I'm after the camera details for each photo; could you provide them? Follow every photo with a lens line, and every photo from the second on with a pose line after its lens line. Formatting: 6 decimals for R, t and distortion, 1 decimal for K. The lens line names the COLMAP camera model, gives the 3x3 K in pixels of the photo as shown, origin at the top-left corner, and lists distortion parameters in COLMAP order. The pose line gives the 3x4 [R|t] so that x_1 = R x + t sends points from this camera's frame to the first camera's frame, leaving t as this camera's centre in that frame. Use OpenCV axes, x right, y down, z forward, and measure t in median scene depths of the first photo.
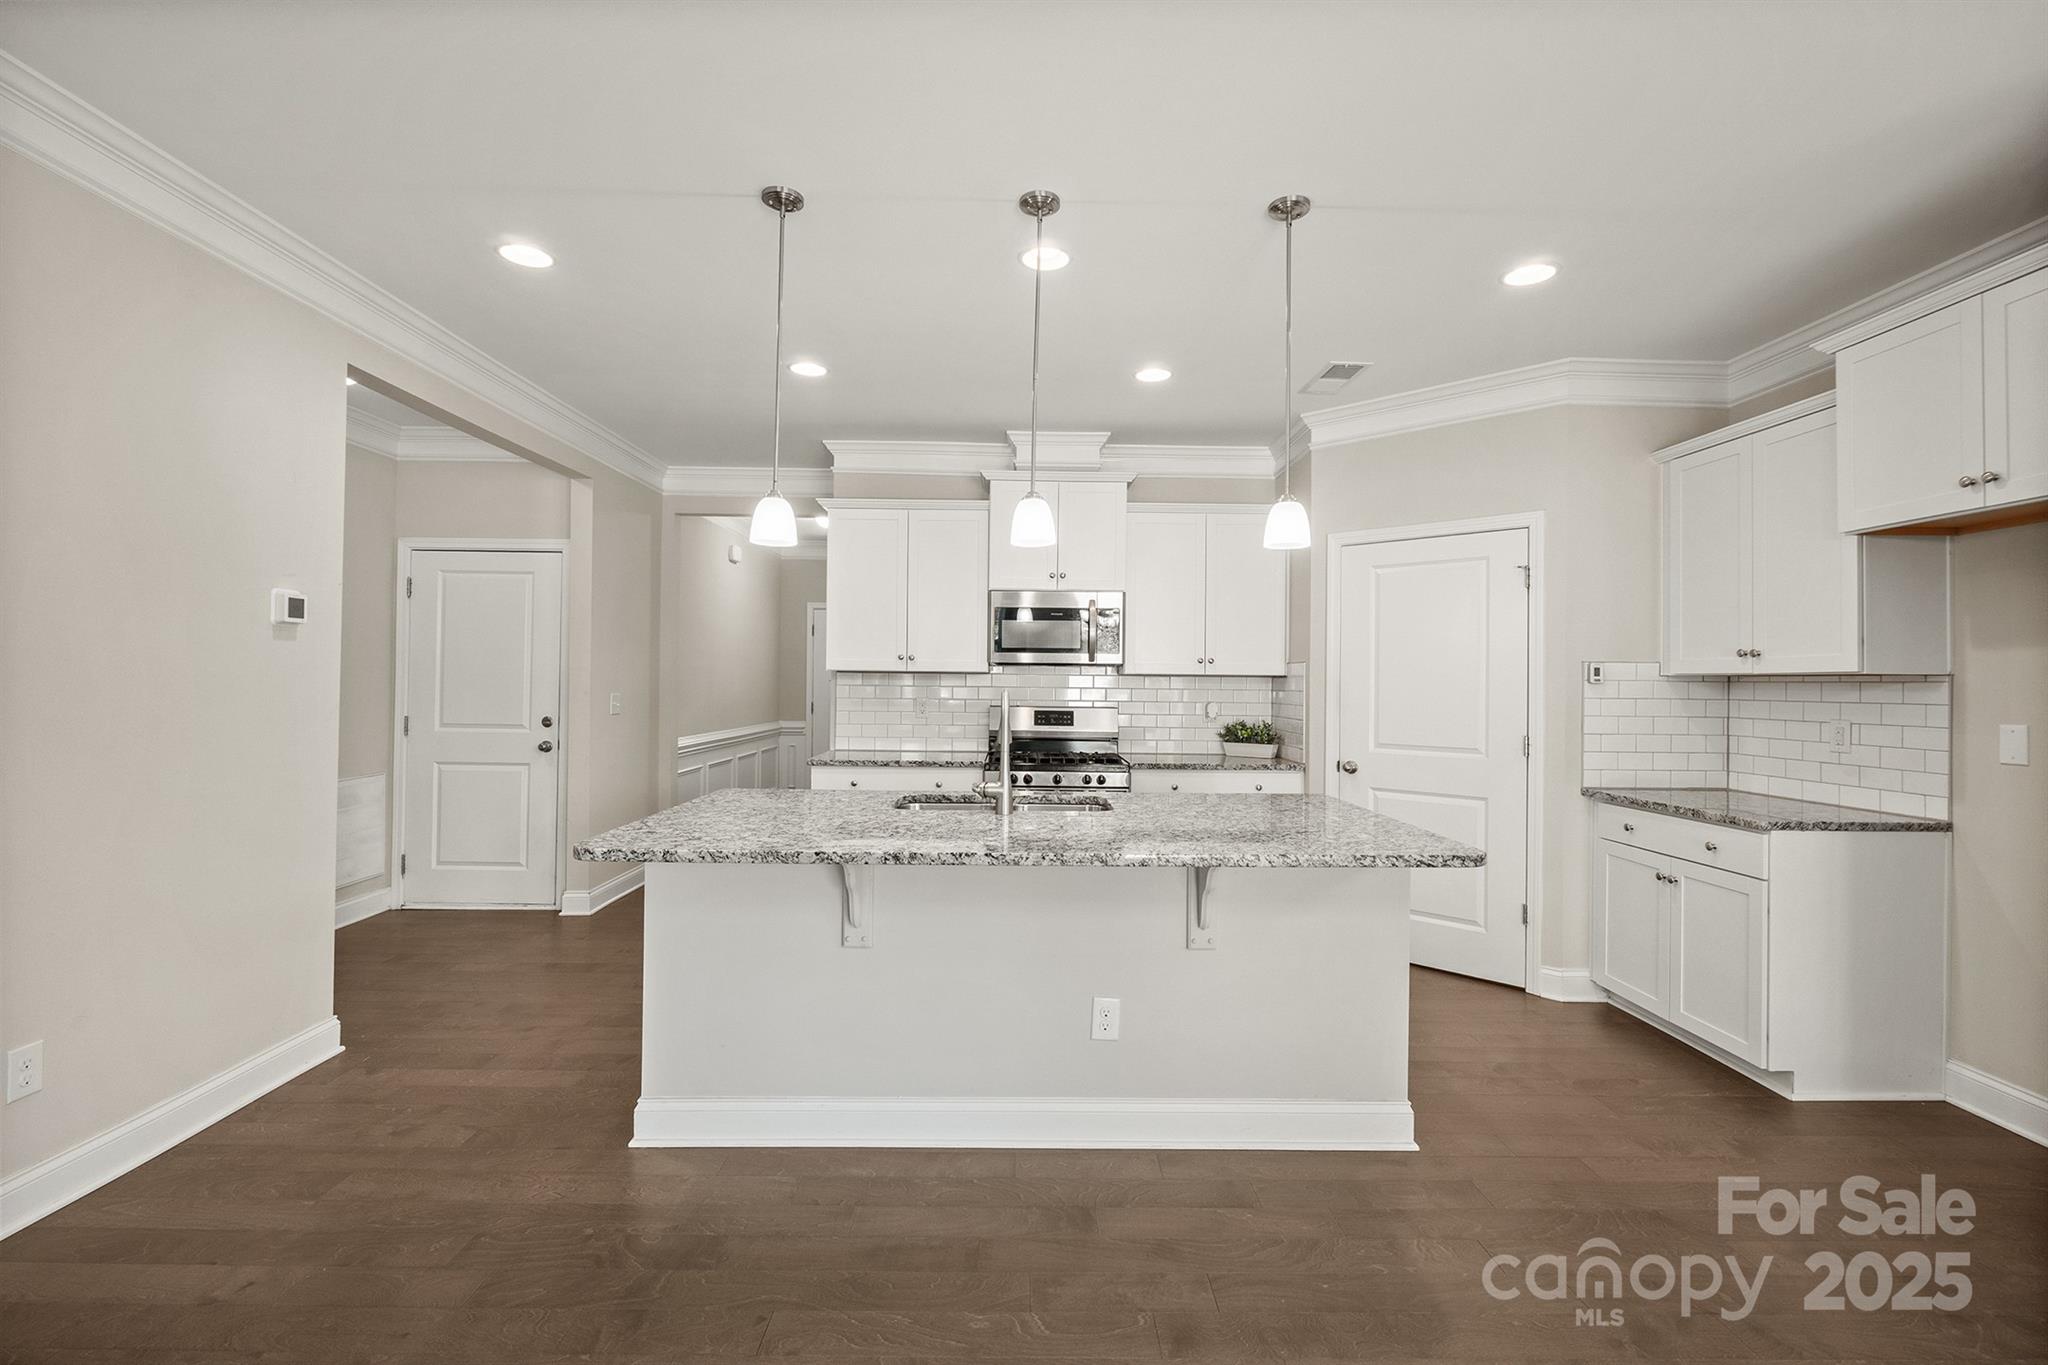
lens RADIAL K [[886.7, 0, 1025.8], [0, 886.7, 672.9], [0, 0, 1]] dist [-0.007177, 0.000425]
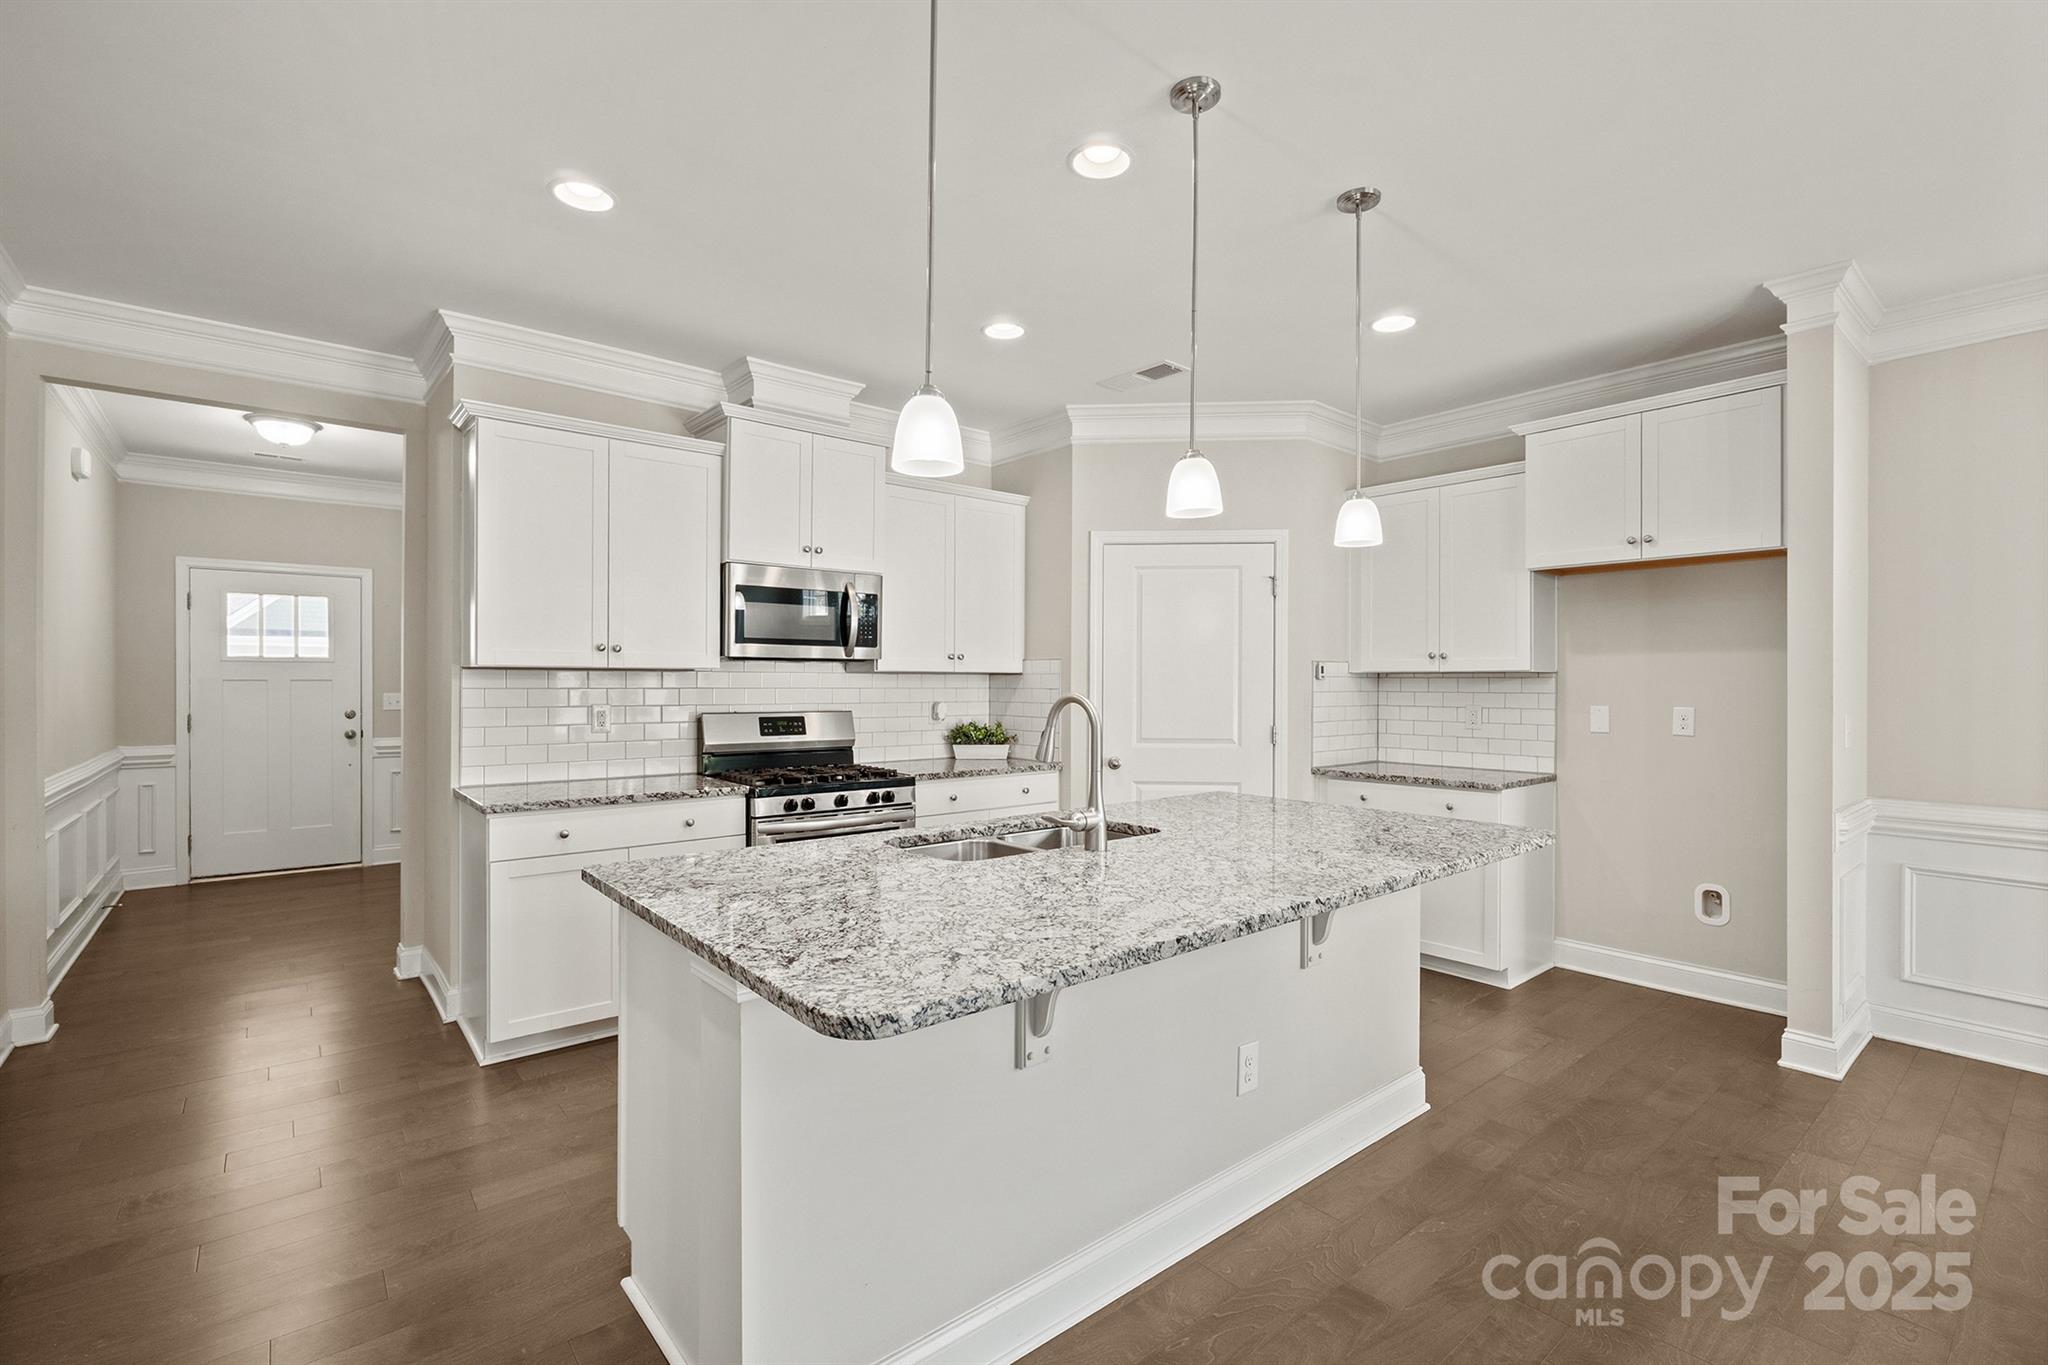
lens RADIAL K [[903.9, 0, 1017.2], [0, 903.9, 685.3], [0, 0, 1]] dist [-0.006008, -0.000094]
pose [[0.780188, -0.010428, 0.625458, -0.432188], [-0.001547, 0.999826, 0.018599, -0.002215], [-0.625543, -0.015478, 0.780036, 0.306014]]
